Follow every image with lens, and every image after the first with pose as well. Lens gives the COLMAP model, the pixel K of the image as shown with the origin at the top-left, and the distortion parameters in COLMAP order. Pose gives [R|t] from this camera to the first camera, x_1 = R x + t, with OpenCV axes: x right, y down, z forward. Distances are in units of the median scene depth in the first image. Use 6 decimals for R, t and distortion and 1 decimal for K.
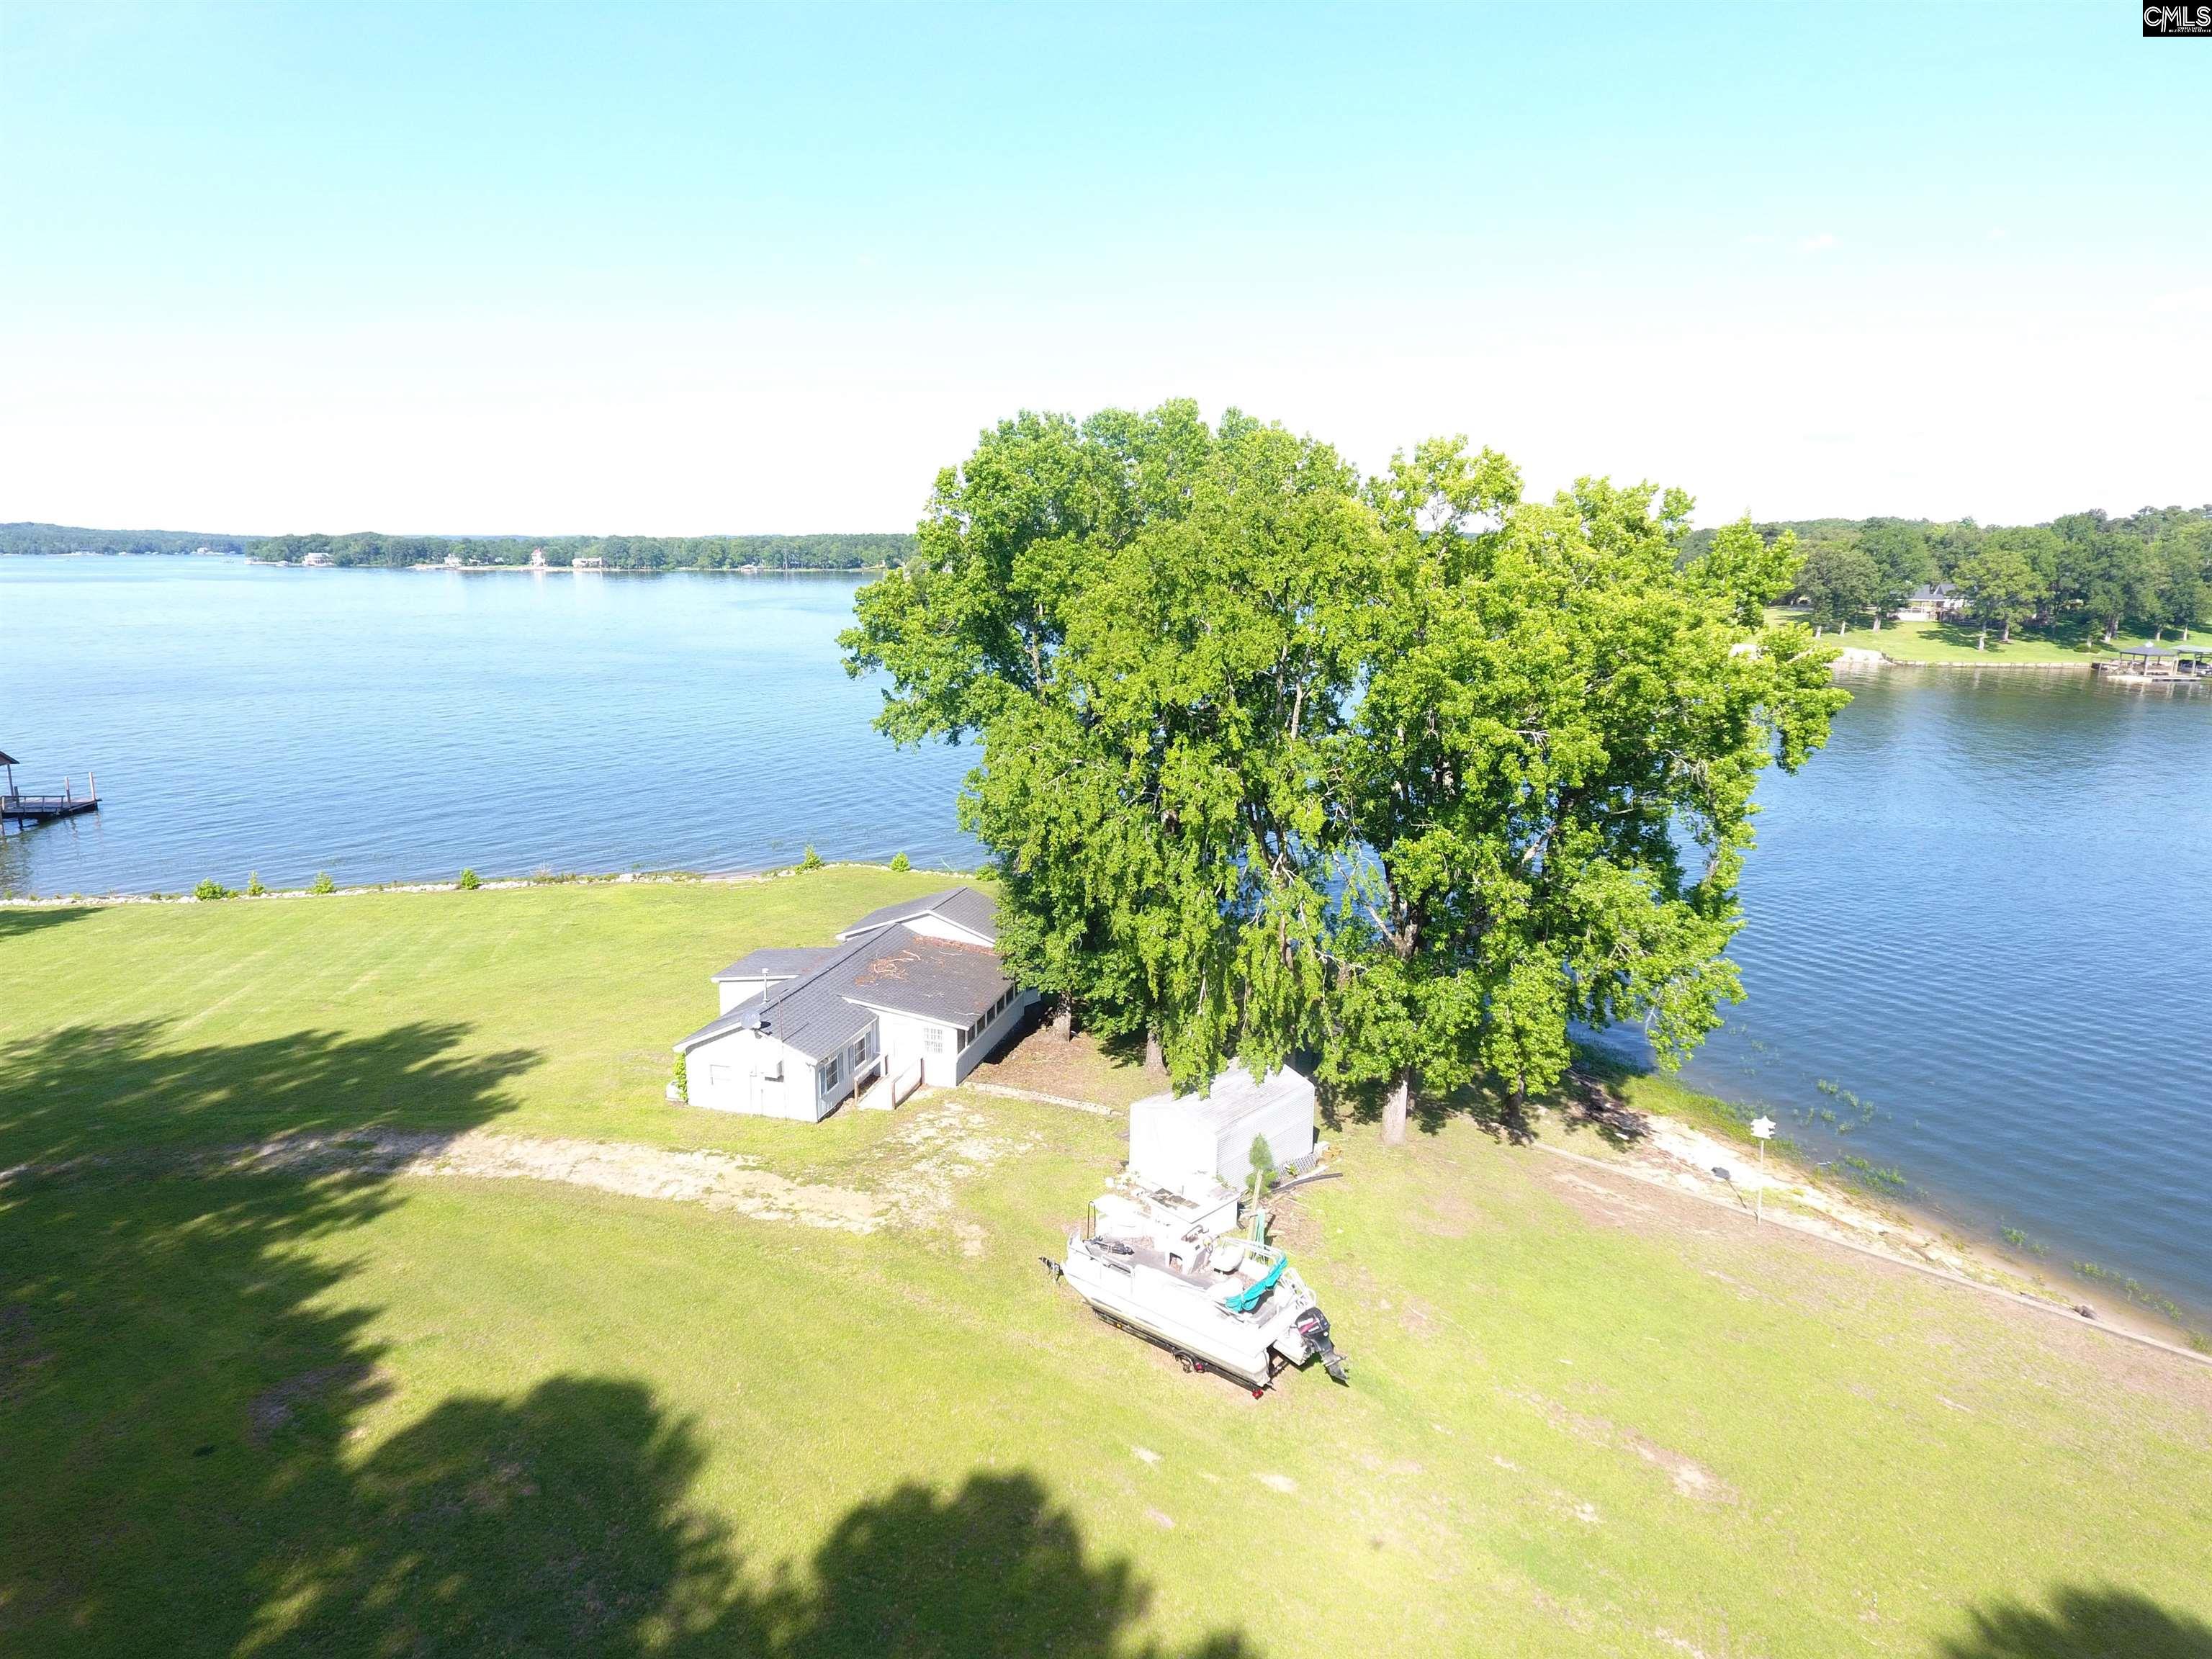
lens RADIAL K [[1297.1, 0, 1070.6], [0, 1297.1, 823.3], [0, 0, 1]] dist [-0.004065, 0.003368]
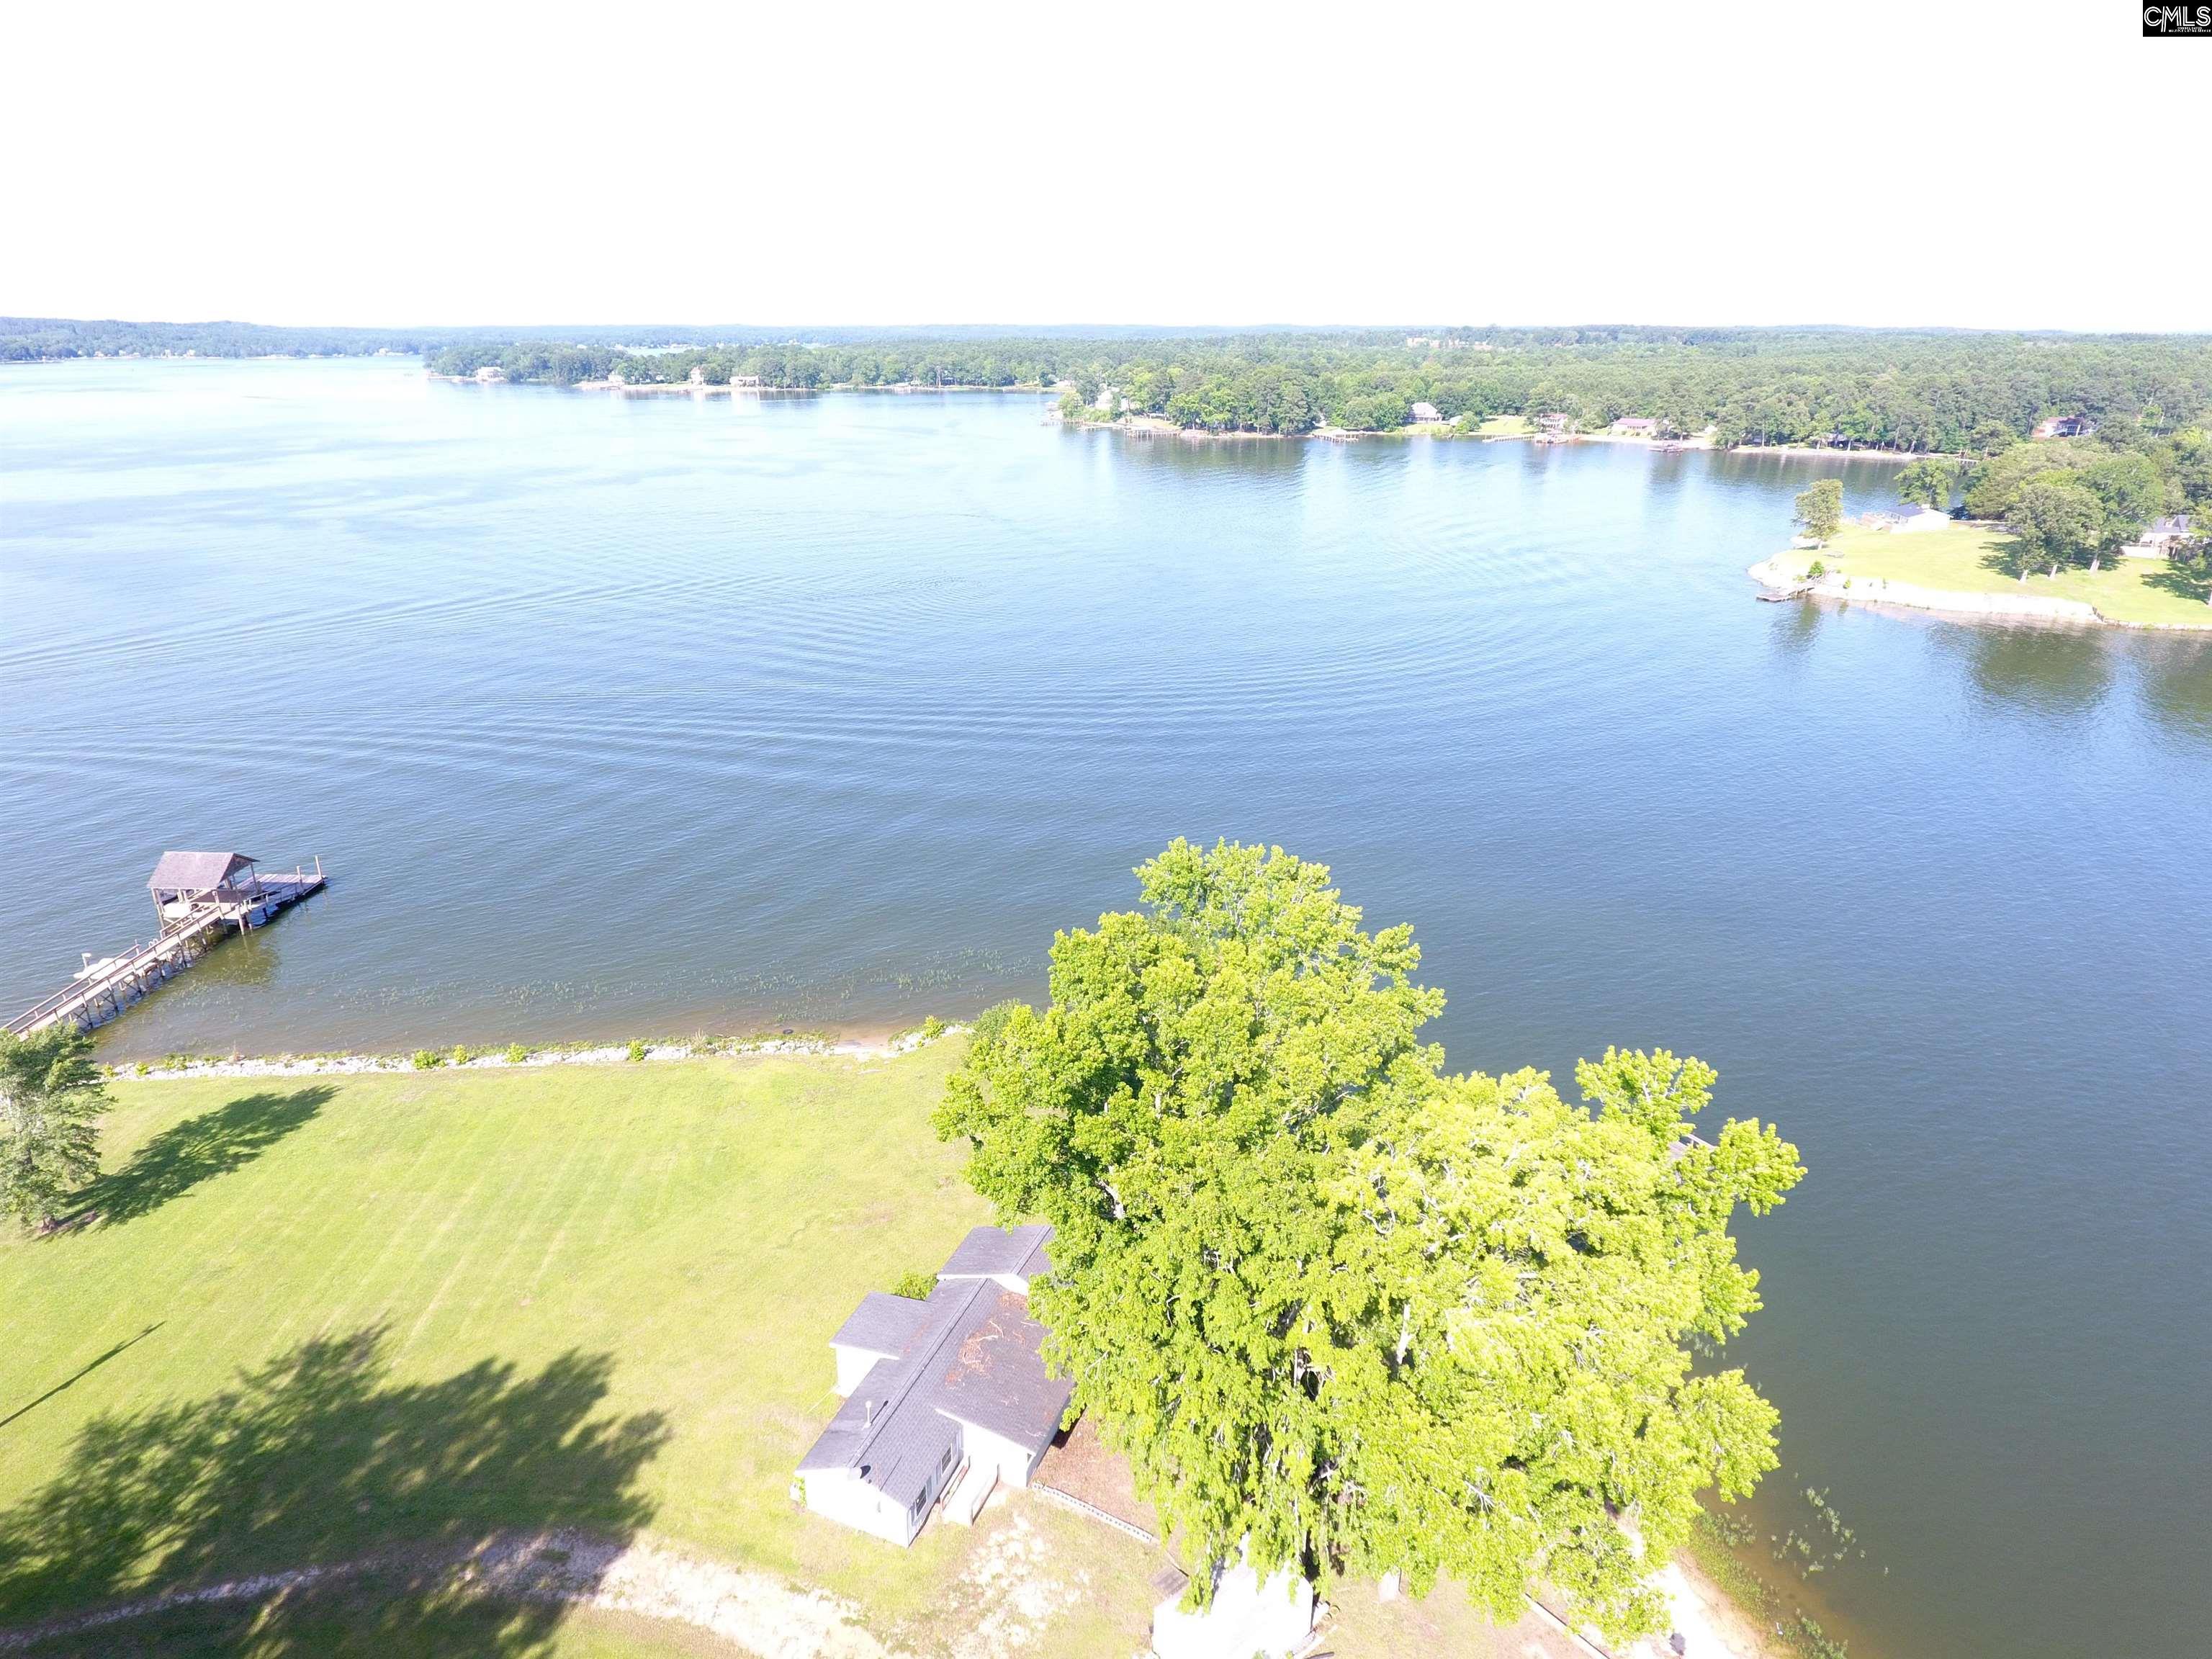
lens RADIAL K [[1298.3, 0, 1069.9], [0, 1298.3, 812.4], [0, 0, 1]] dist [-0.001446, 0.000500]
pose [[0.992887, 0.036759, -0.113240, 0.067193], [-0.019882, 0.988980, 0.146710, -0.607527], [0.117385, -0.143415, 0.982676, -0.089188]]
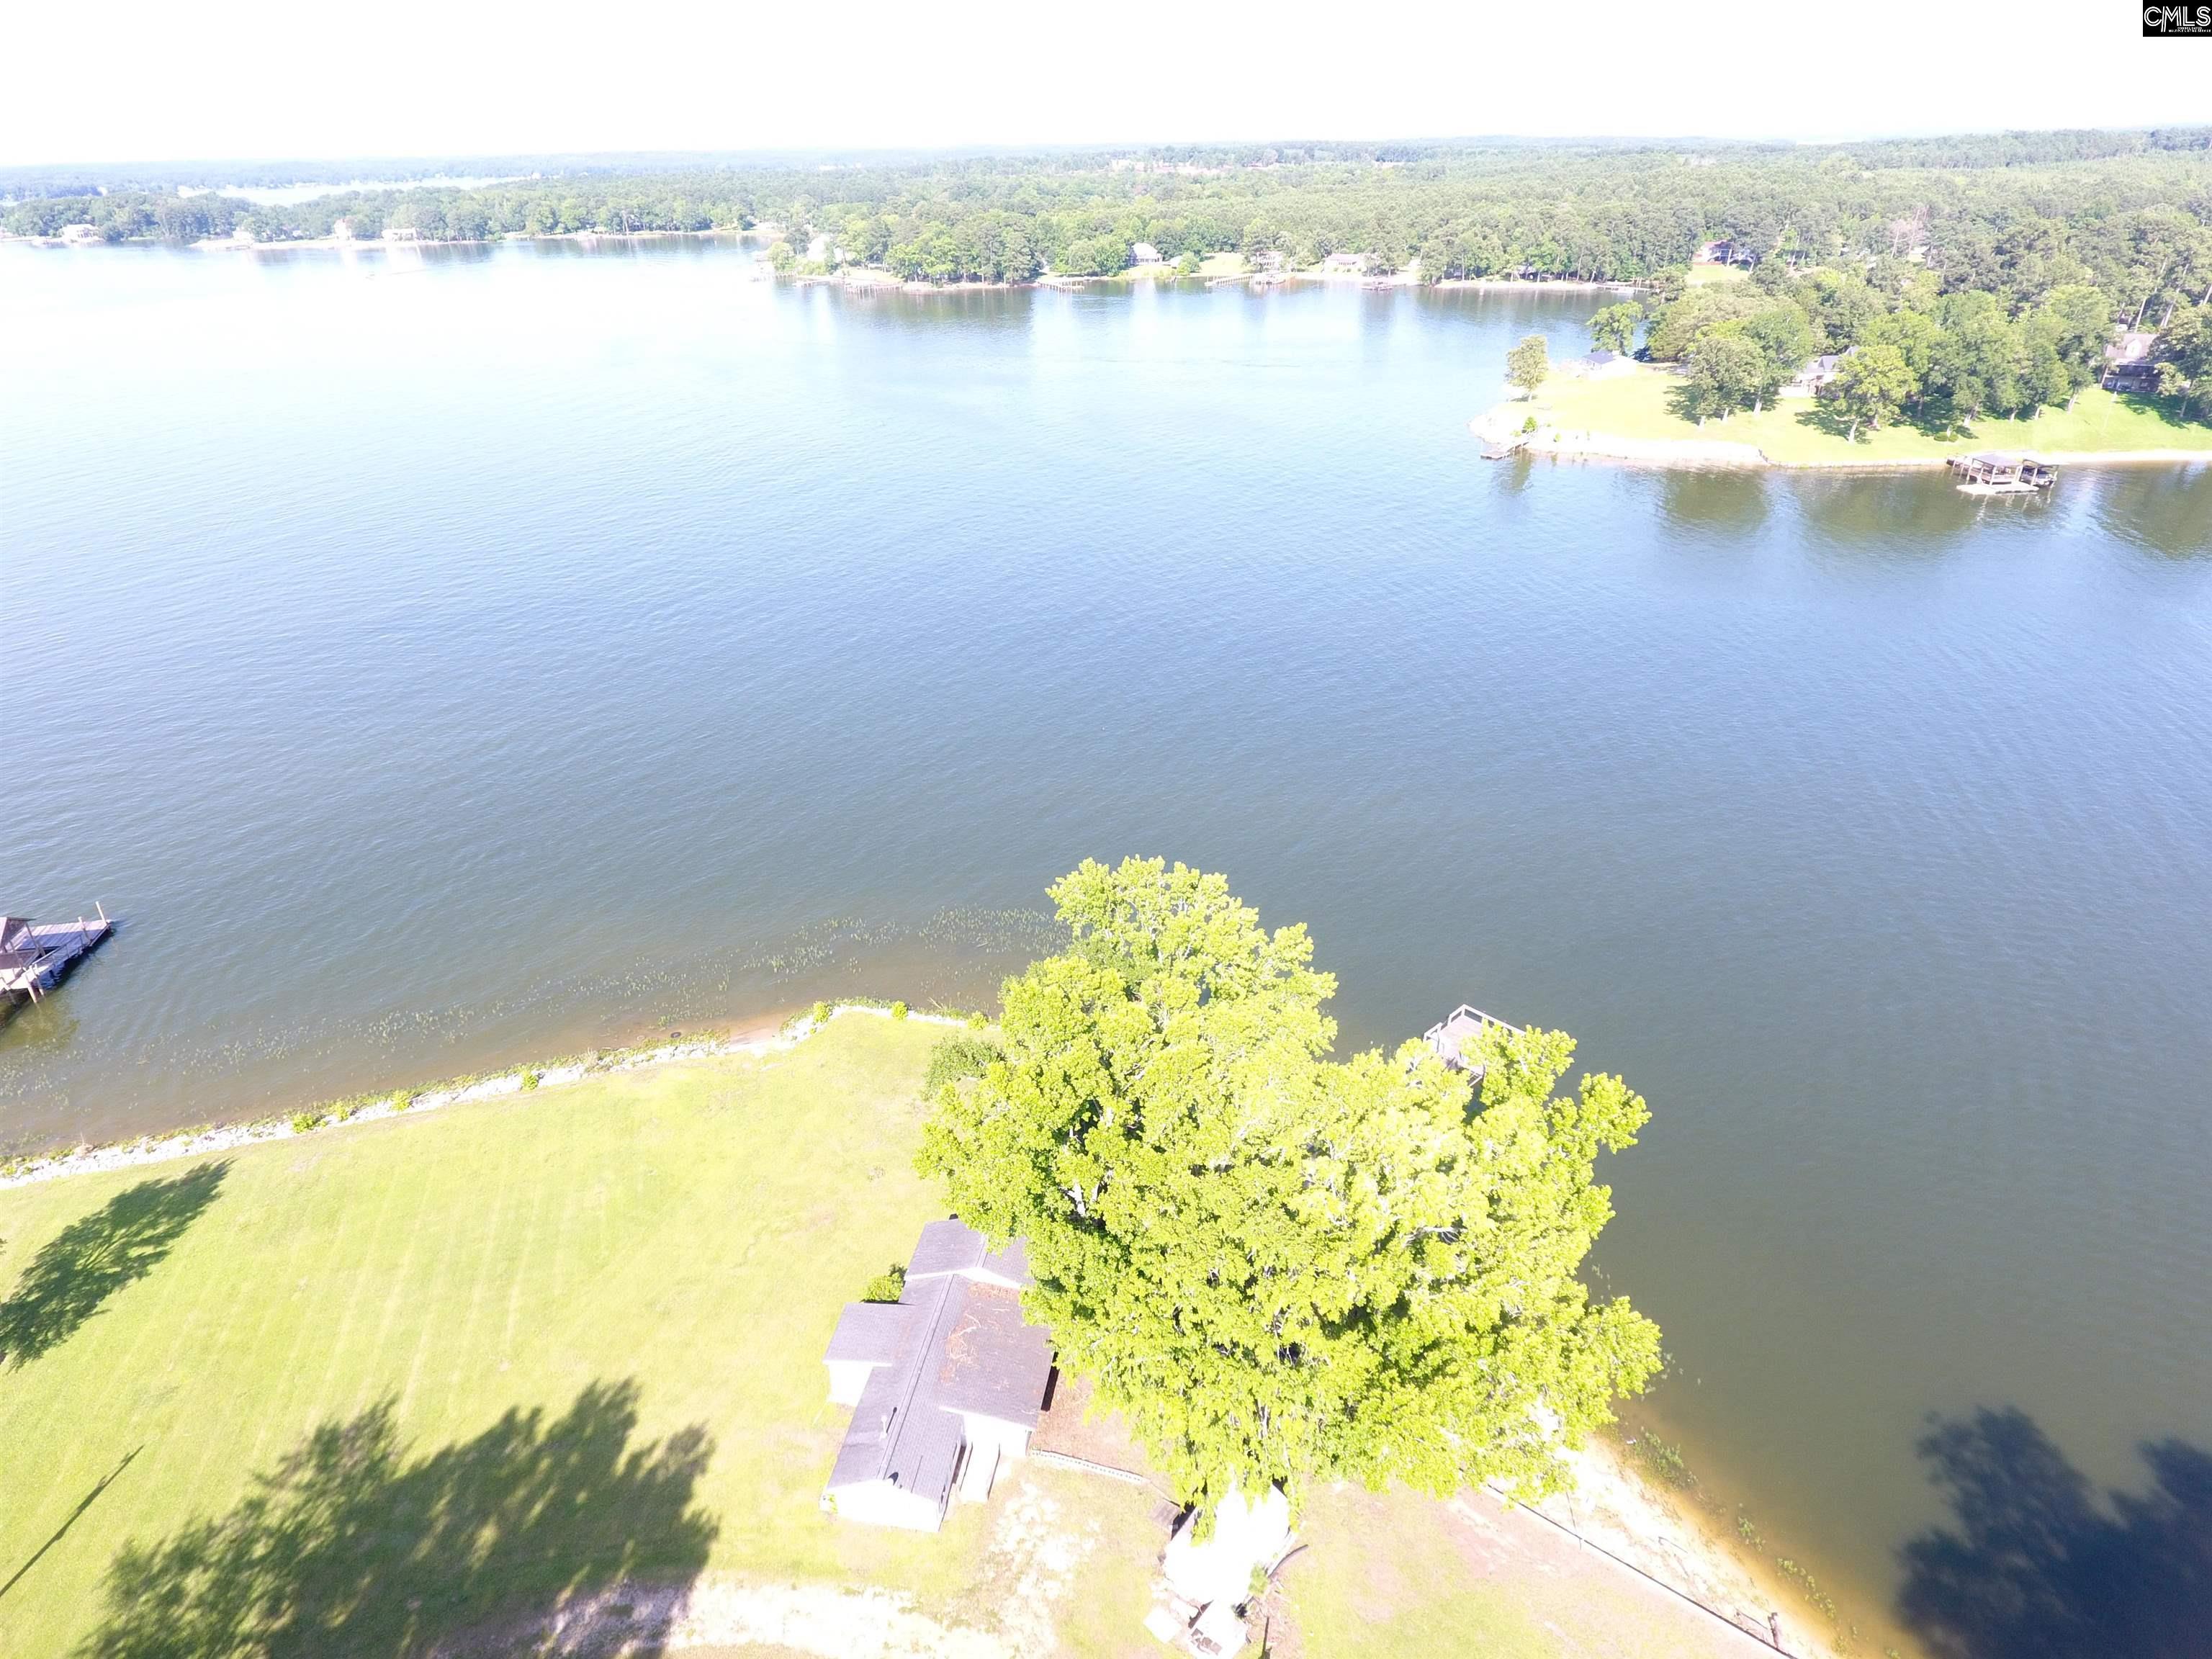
lens RADIAL K [[1298.3, 0, 1069.9], [0, 1298.3, 812.4], [0, 0, 1]] dist [-0.001446, 0.000500]
pose [[0.995259, -0.063748, 0.073459, -0.101075], [0.042322, 0.963858, 0.263033, -0.831583], [-0.087572, -0.258677, 0.961986, -0.151467]]
